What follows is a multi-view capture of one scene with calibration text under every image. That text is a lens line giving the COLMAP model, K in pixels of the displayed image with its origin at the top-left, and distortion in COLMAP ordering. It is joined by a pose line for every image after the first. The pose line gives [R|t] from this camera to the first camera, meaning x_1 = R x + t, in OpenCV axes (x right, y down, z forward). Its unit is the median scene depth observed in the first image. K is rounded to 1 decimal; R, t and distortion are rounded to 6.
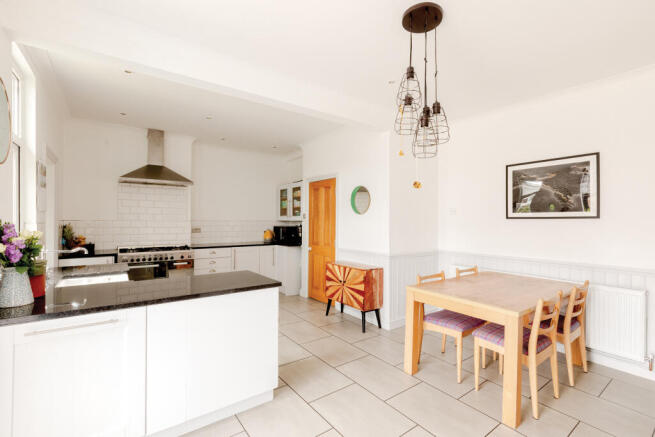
lens RADIAL K [[296.4, 0, 327.5], [0, 296.4, 218.5], [0, 0, 1]] dist [0.001698, 0.000401]
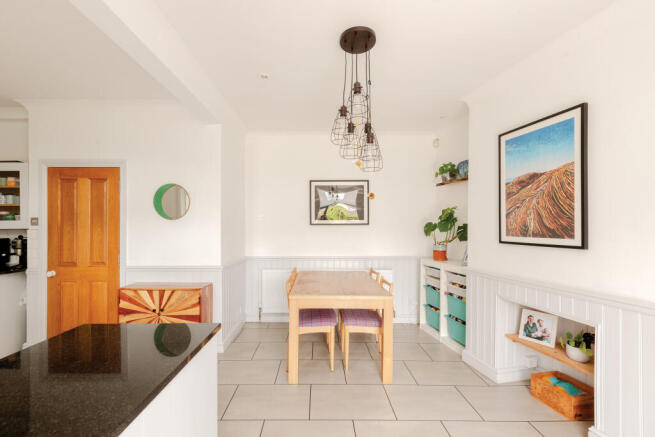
lens RADIAL K [[297.9, 0, 324.0], [0, 297.9, 224.7], [0, 0, 1]] dist [-0.000707, -0.000036]
pose [[0.584609, -0.002832, 0.811310, -0.308540], [-0.000557, 0.999992, 0.003892, -0.004772], [-0.811315, -0.002728, 0.584603, 0.227337]]
